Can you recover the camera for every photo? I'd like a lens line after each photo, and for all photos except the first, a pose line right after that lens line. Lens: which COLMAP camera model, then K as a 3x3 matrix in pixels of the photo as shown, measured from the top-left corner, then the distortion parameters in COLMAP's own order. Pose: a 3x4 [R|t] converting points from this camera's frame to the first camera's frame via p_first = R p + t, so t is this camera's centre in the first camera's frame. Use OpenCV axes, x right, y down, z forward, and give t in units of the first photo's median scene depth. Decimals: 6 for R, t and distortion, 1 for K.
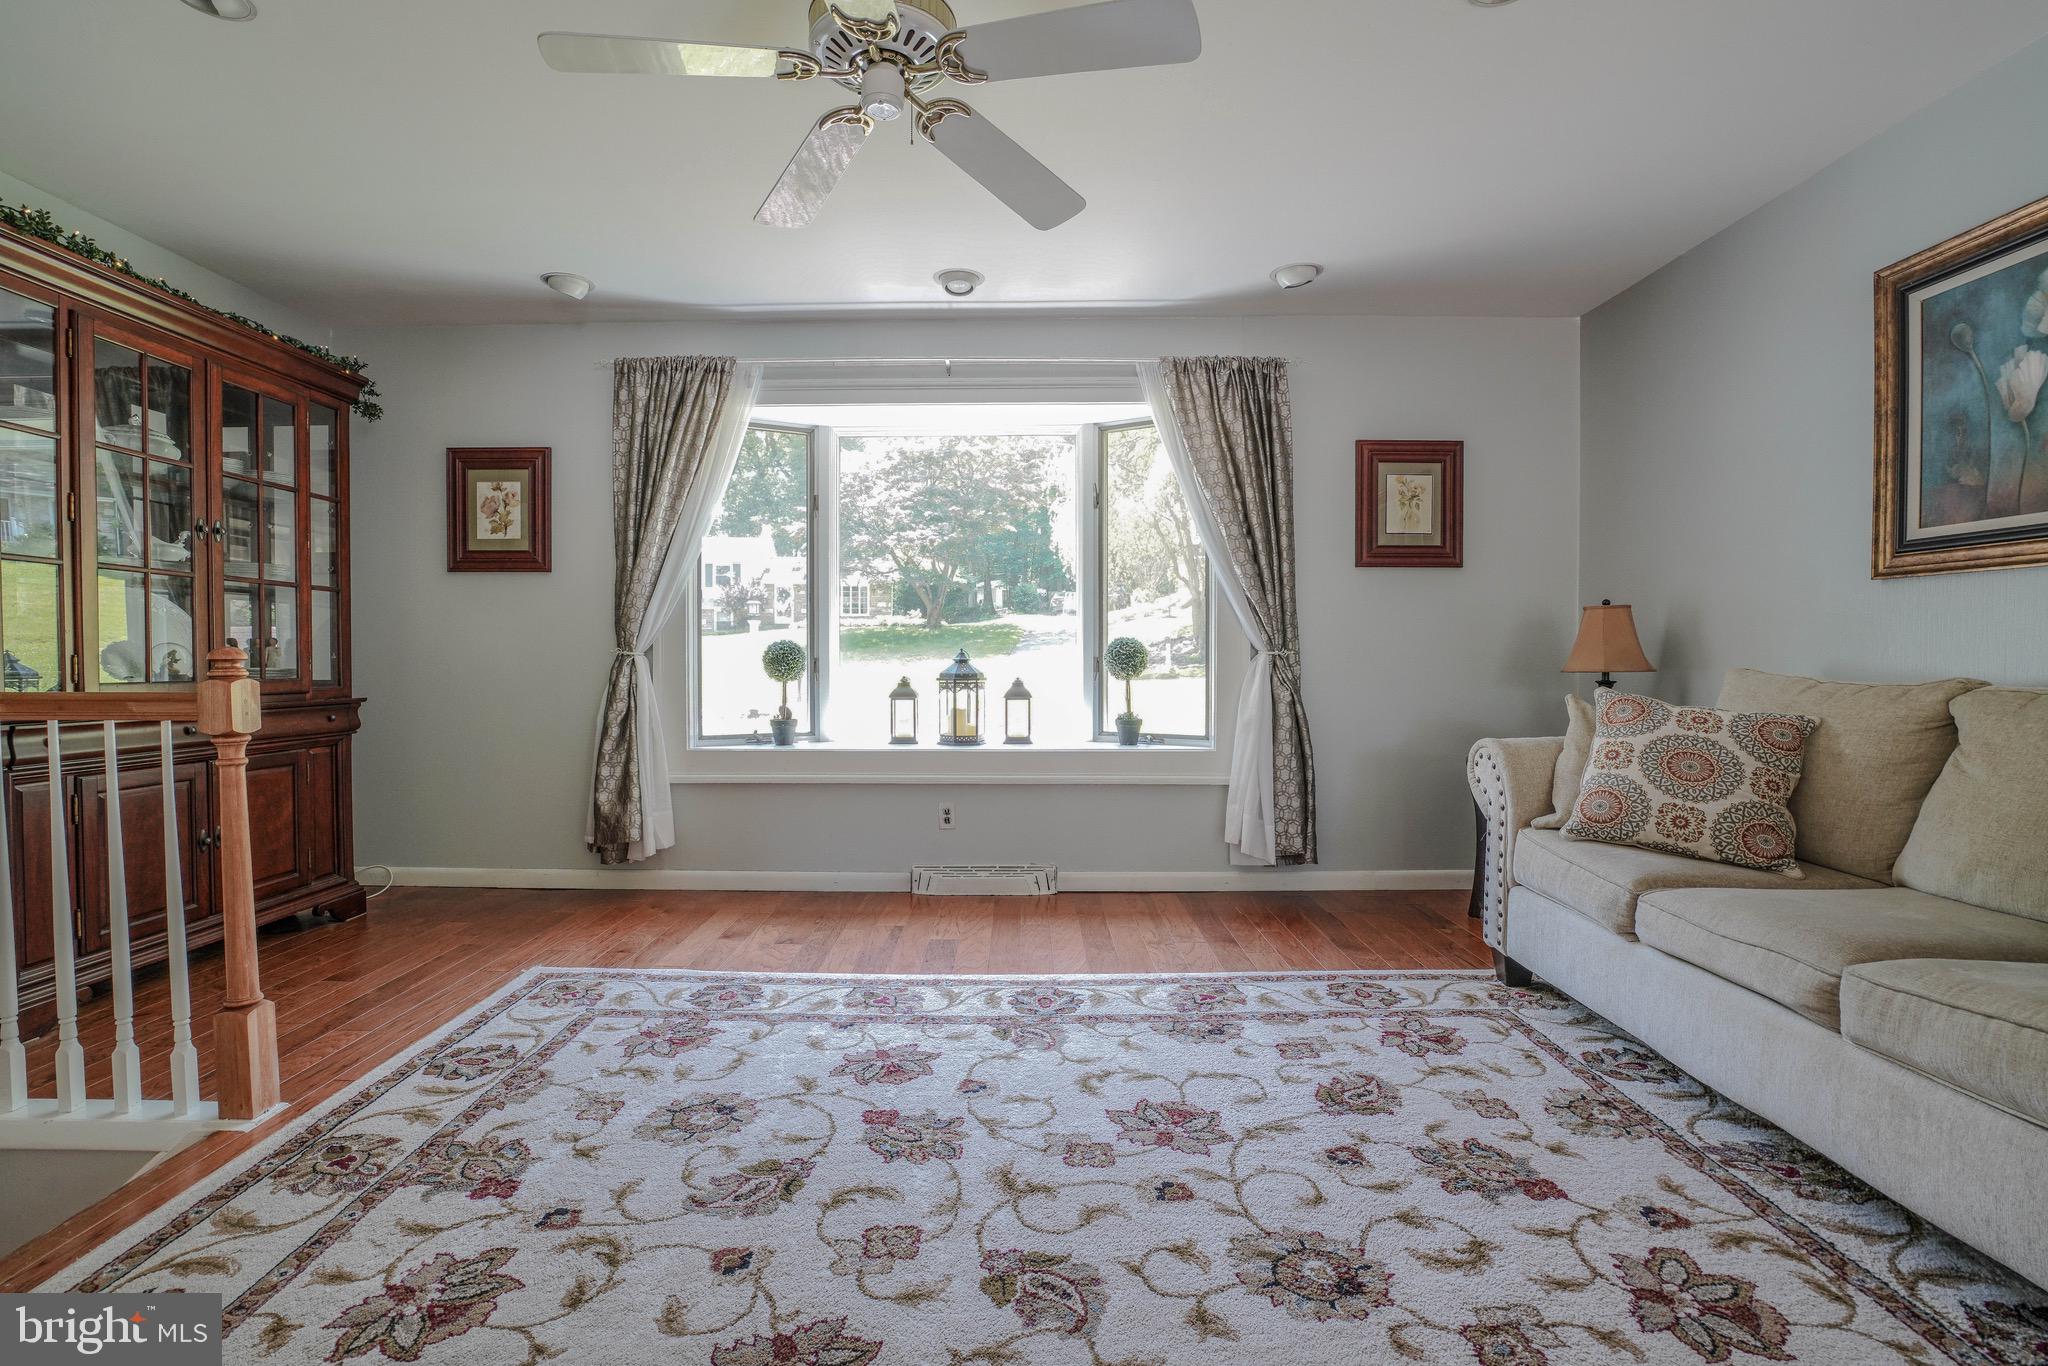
lens RADIAL K [[945.3, 0, 1011.2], [0, 945.3, 682.7], [0, 0, 1]] dist [-0.064379, 0.027150]
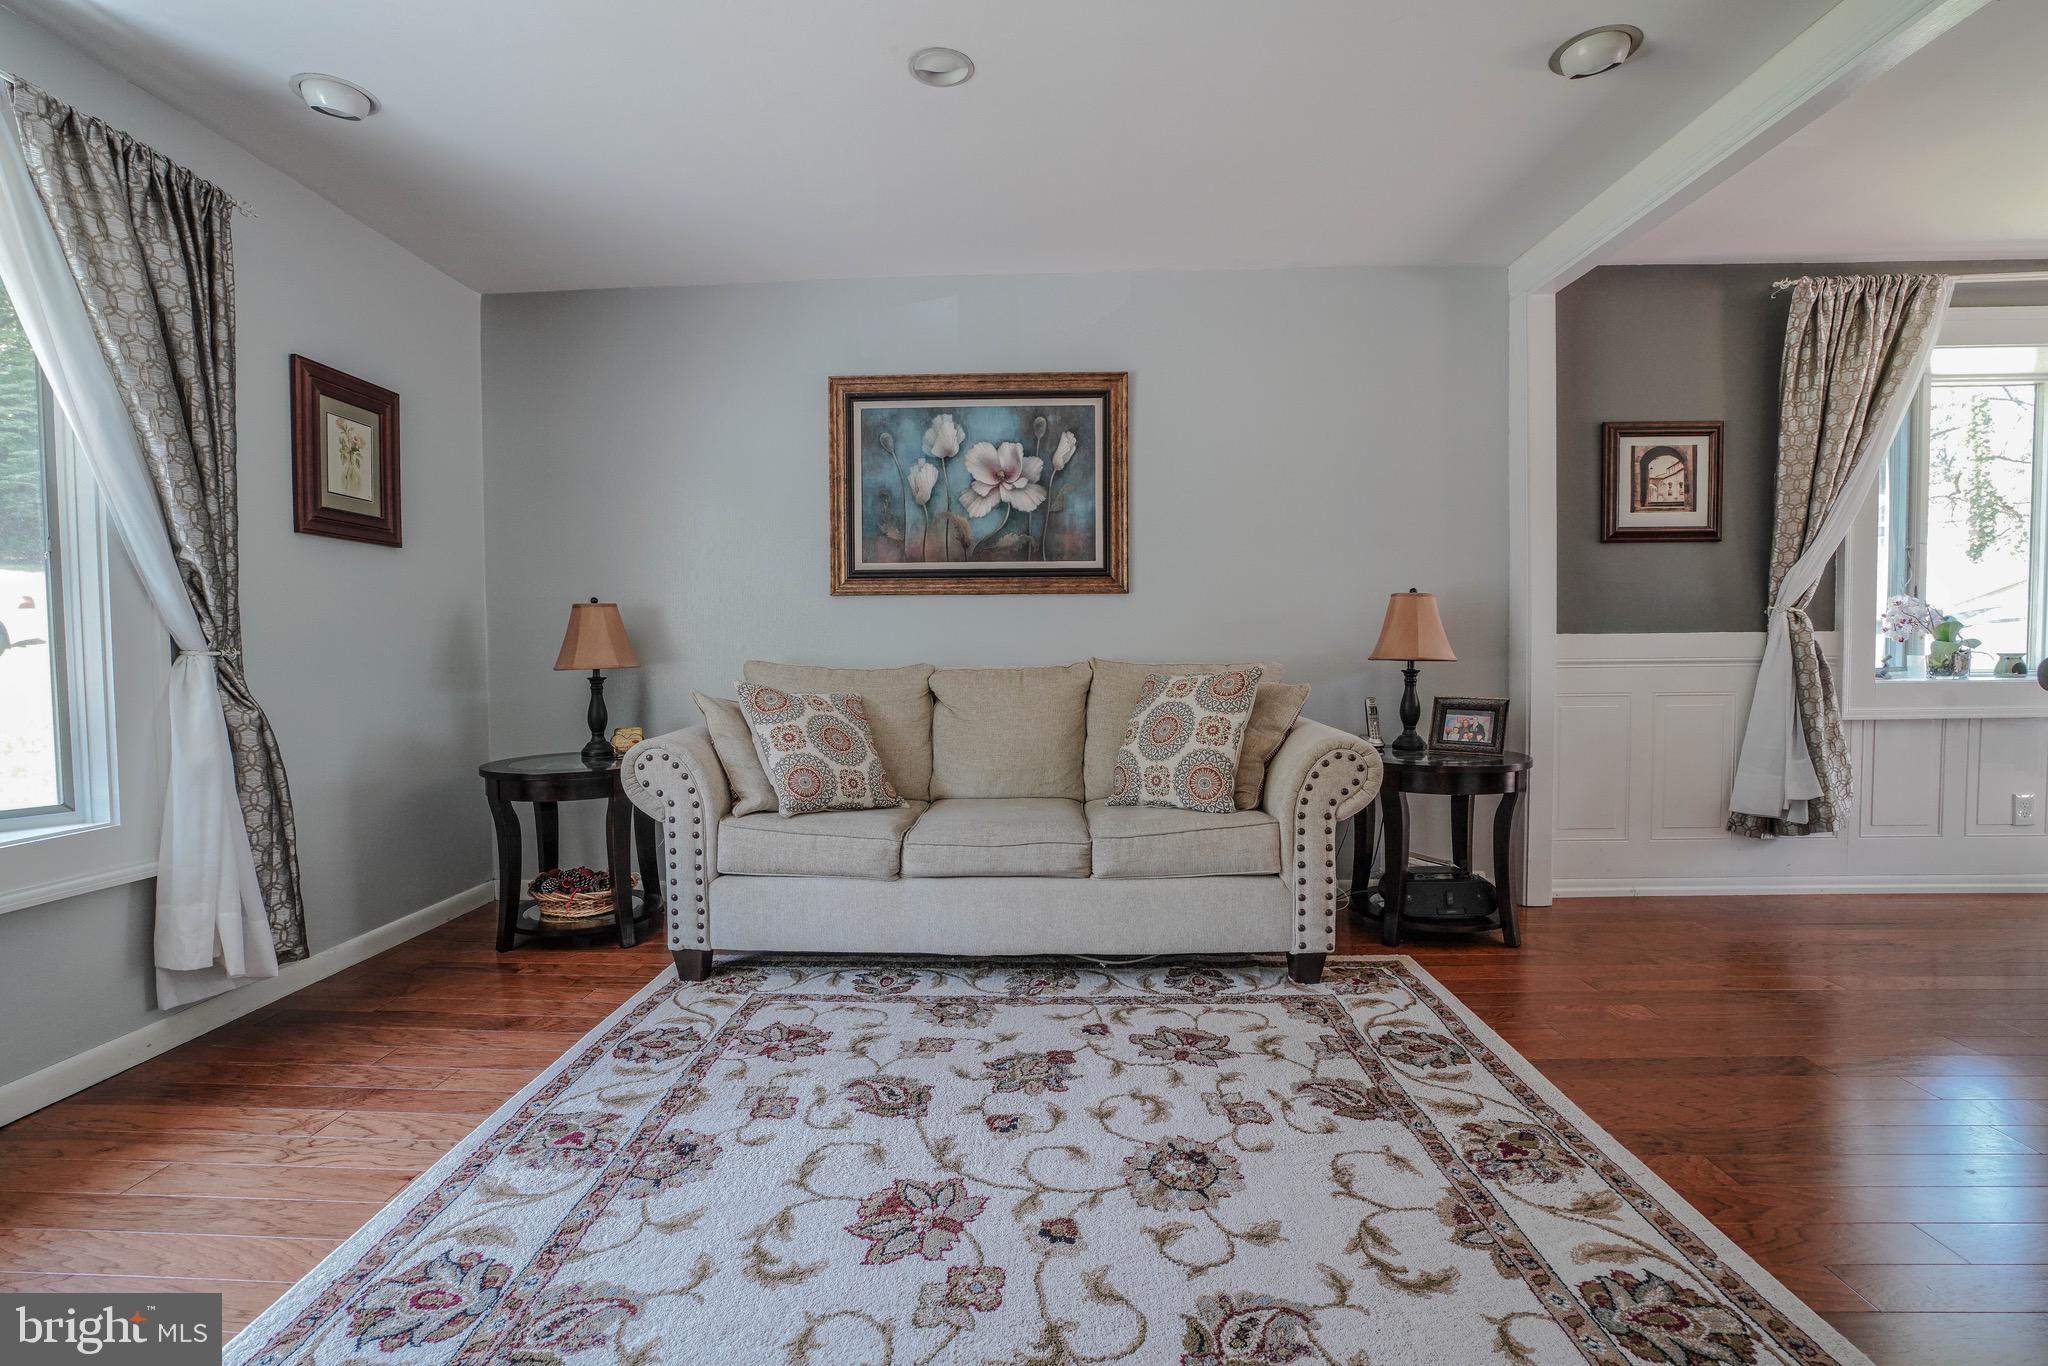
lens RADIAL K [[945.3, 0, 1011.2], [0, 945.3, 682.7], [0, 0, 1]] dist [-0.064379, 0.027150]
pose [[0.026813, -0.037617, 0.998932, -0.561807], [0.038245, 0.998599, 0.036578, -0.024063], [-0.998909, 0.037223, 0.028214, 0.774211]]
